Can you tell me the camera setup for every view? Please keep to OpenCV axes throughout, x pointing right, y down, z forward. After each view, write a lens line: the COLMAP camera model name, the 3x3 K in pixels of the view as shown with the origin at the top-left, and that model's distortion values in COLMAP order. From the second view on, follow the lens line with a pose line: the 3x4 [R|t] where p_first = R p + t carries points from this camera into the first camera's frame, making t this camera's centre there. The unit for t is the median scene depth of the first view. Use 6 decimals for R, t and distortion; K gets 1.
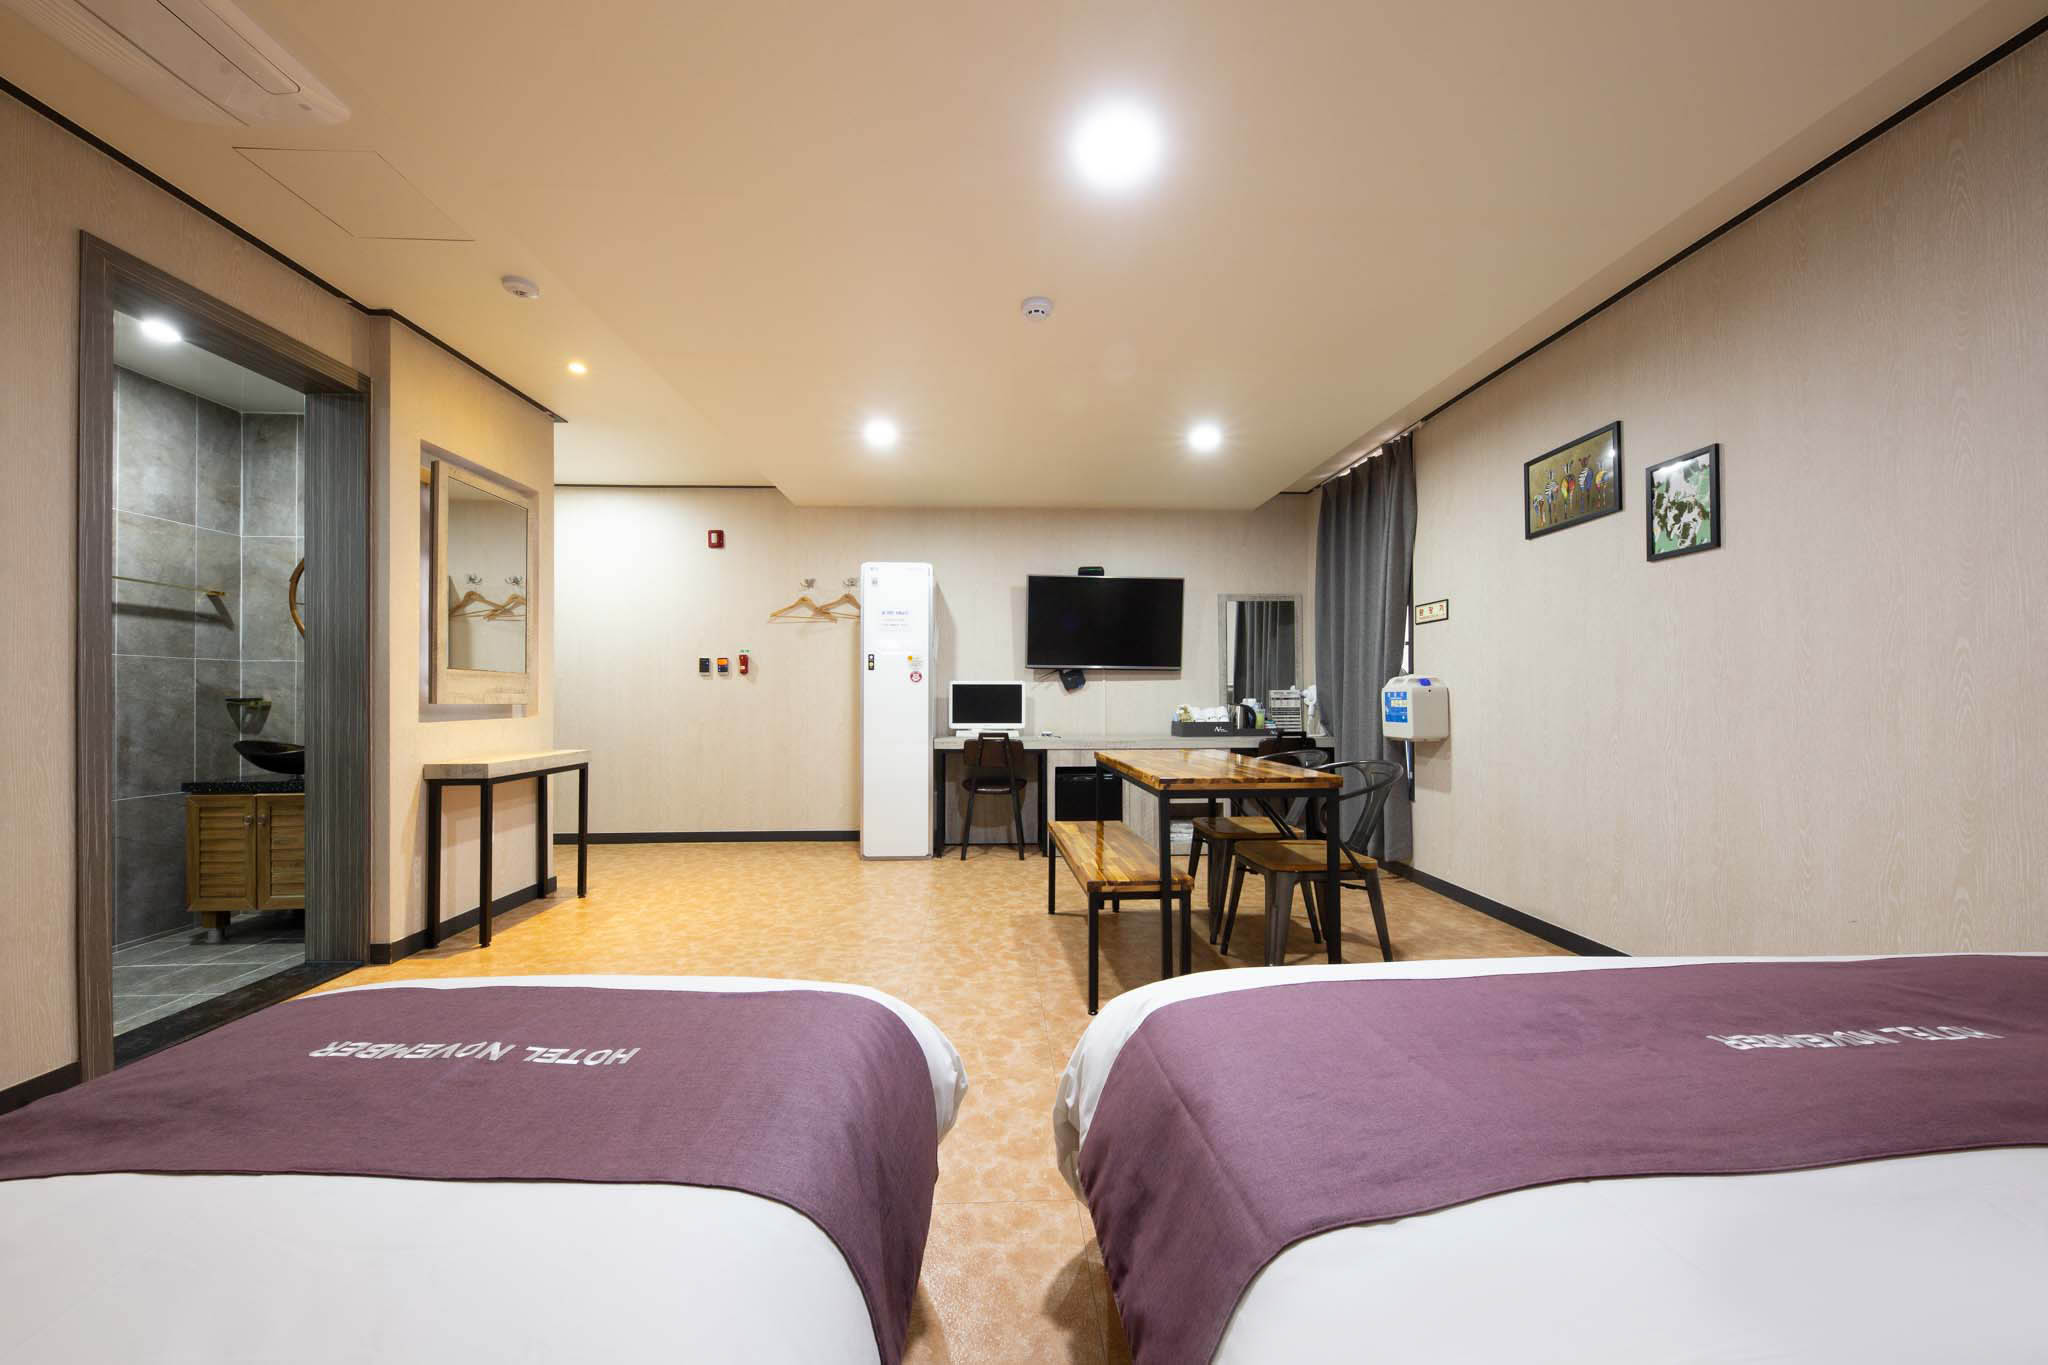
lens RADIAL K [[706.1, 0, 1010.2], [0, 706.1, 694.4], [0, 0, 1]] dist [0.002107, -0.002025]
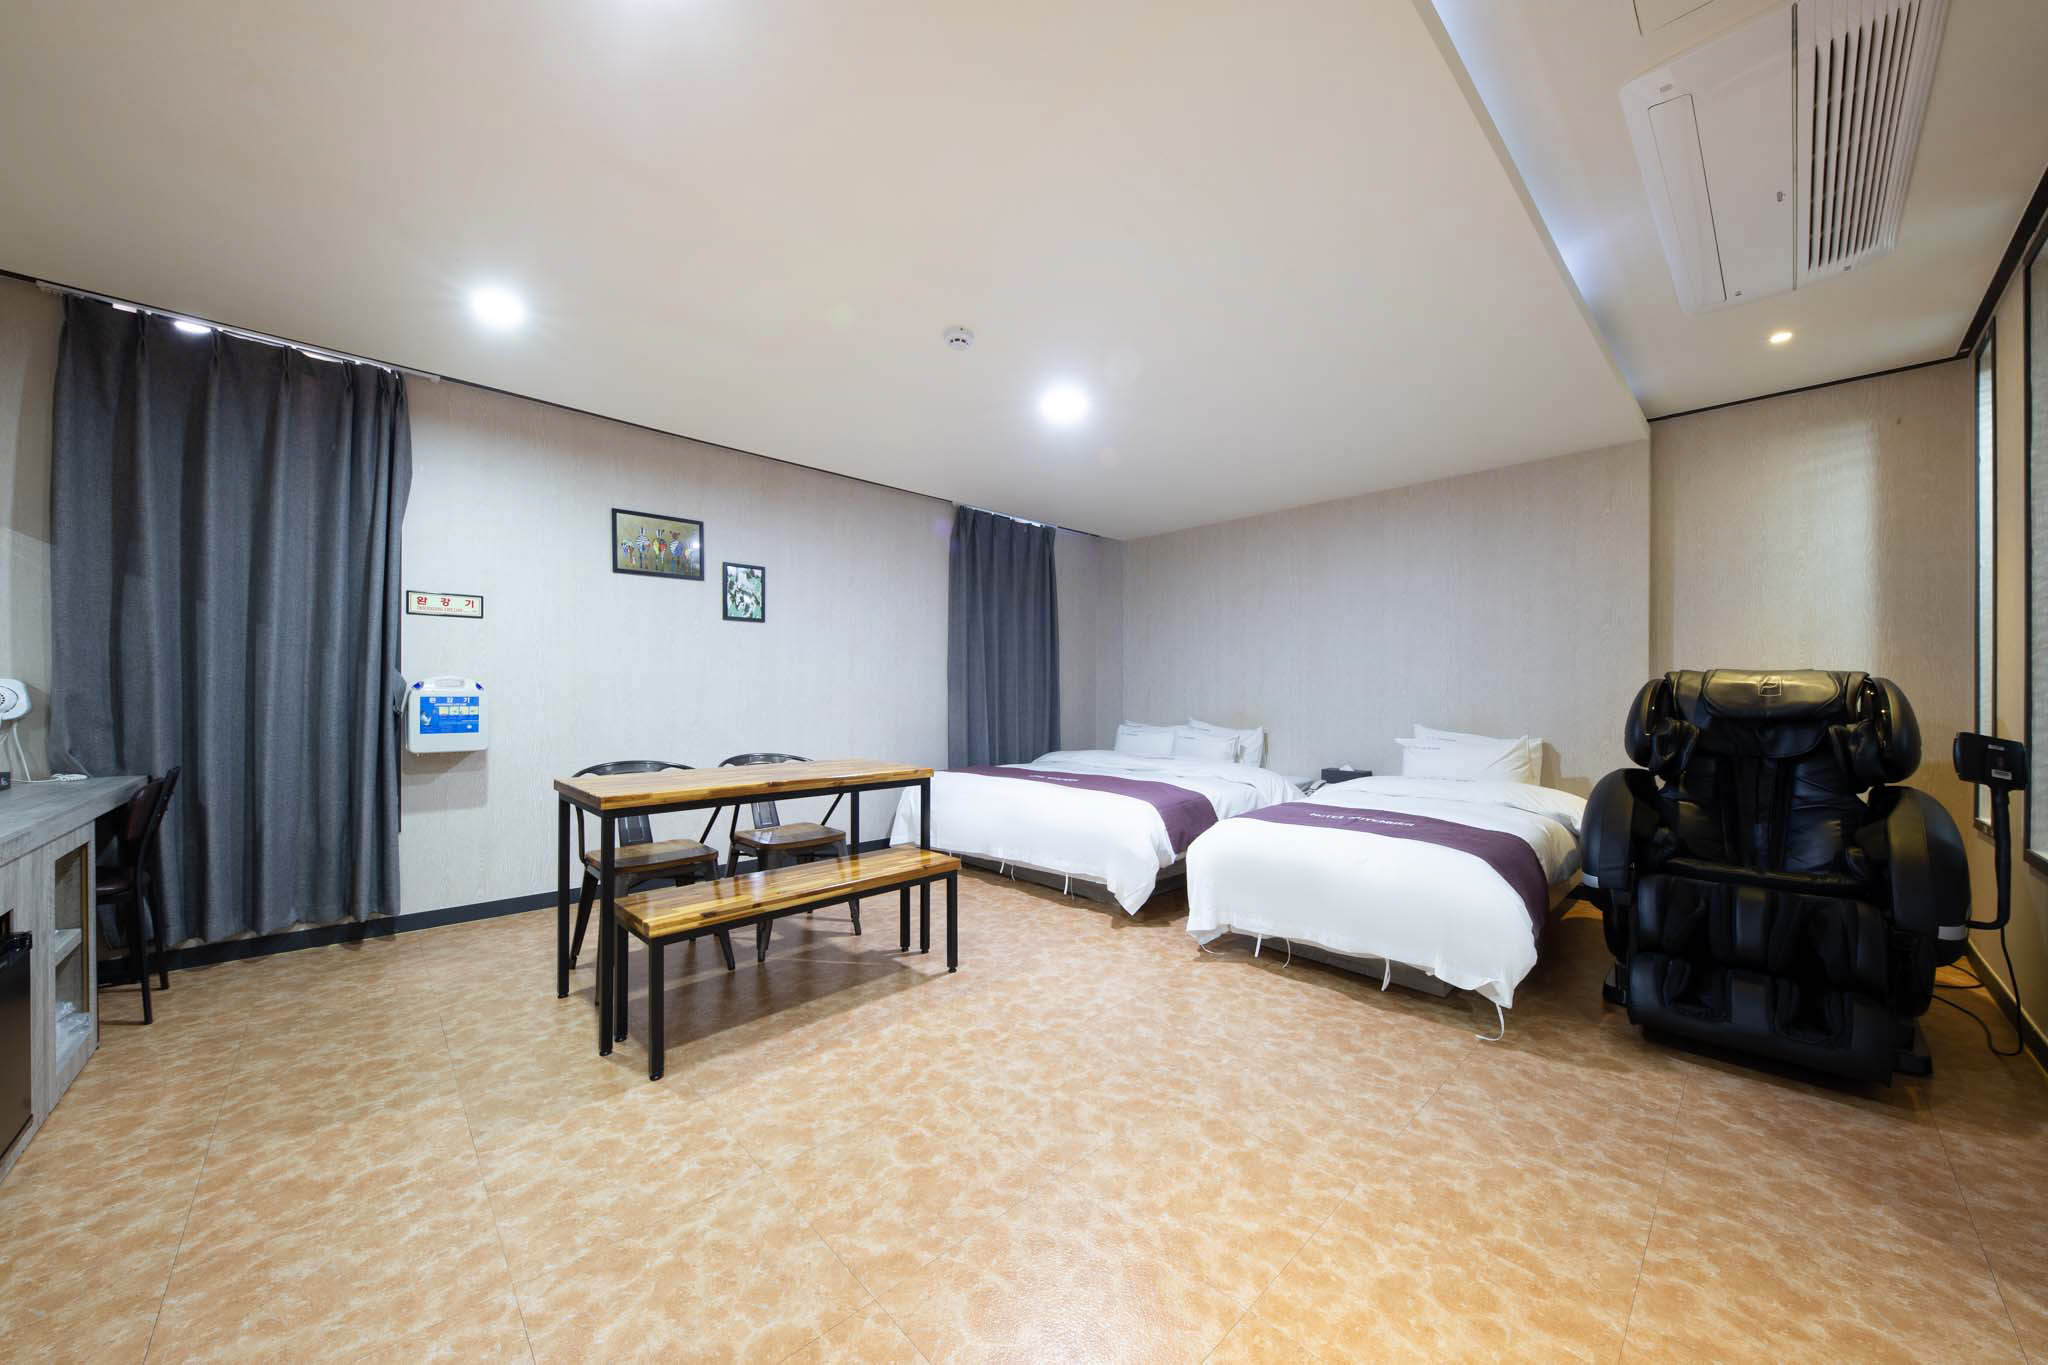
lens RADIAL K [[706.1, 0, 1027.3], [0, 706.1, 692.2], [0, 0, 1]] dist [0.002107, -0.002025]
pose [[-0.664064, 0.002510, 0.747672, -0.692177], [-0.007038, 0.999929, -0.009608, -0.007780], [-0.747643, -0.011642, -0.663999, 1.372223]]
